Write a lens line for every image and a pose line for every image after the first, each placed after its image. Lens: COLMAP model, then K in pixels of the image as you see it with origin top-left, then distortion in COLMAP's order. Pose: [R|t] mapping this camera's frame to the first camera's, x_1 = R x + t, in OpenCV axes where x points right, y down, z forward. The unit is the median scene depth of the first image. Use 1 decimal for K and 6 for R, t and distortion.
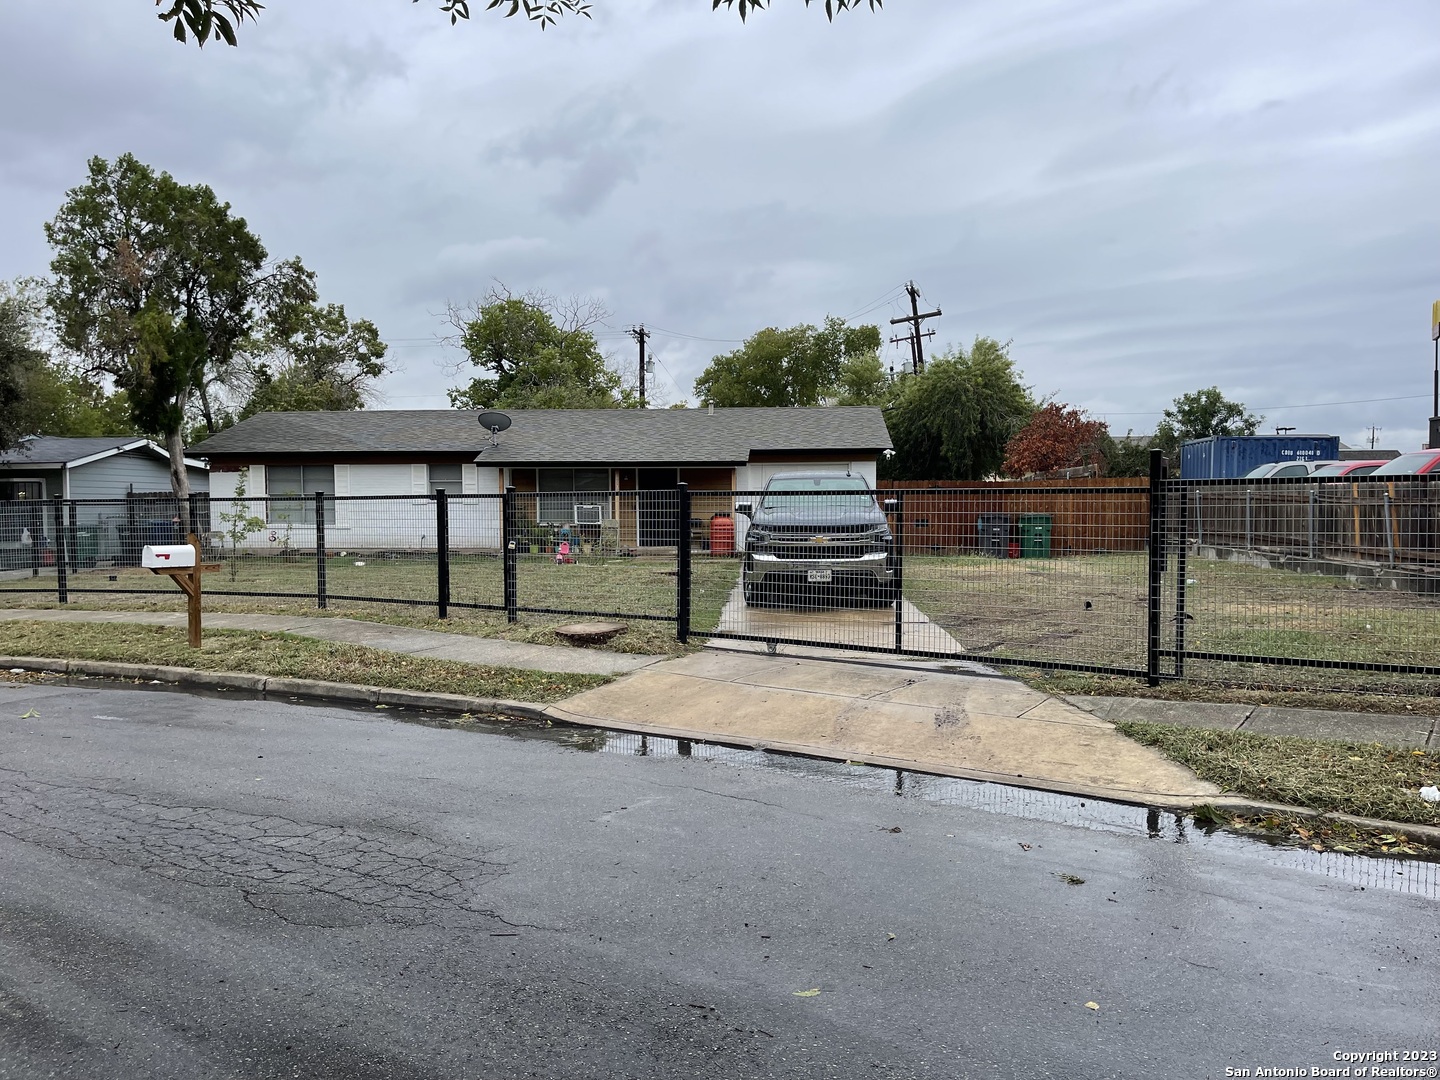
lens RADIAL K [[1090.5, 0, 720.0], [0, 1090.5, 540.0], [0, 0, 1]] dist [0.090400, -0.111677]
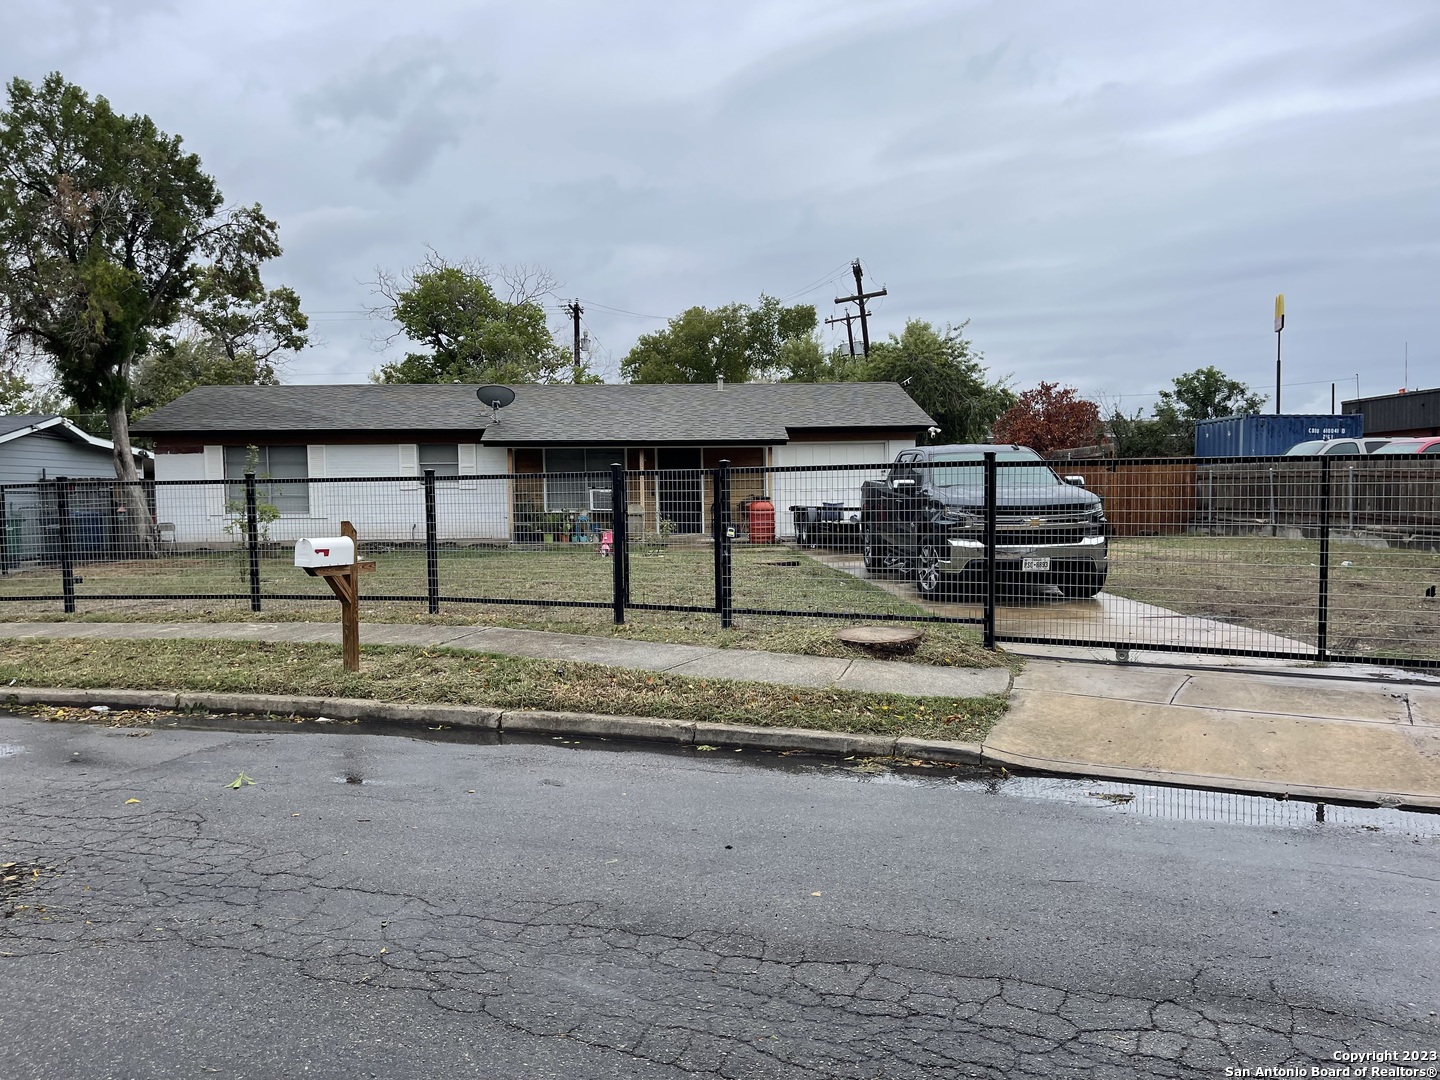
lens RADIAL K [[1090.5, 0, 720.0], [0, 1090.5, 540.0], [0, 0, 1]] dist [0.090400, -0.111677]
pose [[0.991596, -0.013374, 0.128676, -0.141088], [0.012011, 0.999863, 0.011357, 0.000626], [-0.128811, -0.009715, 0.991622, 0.095239]]
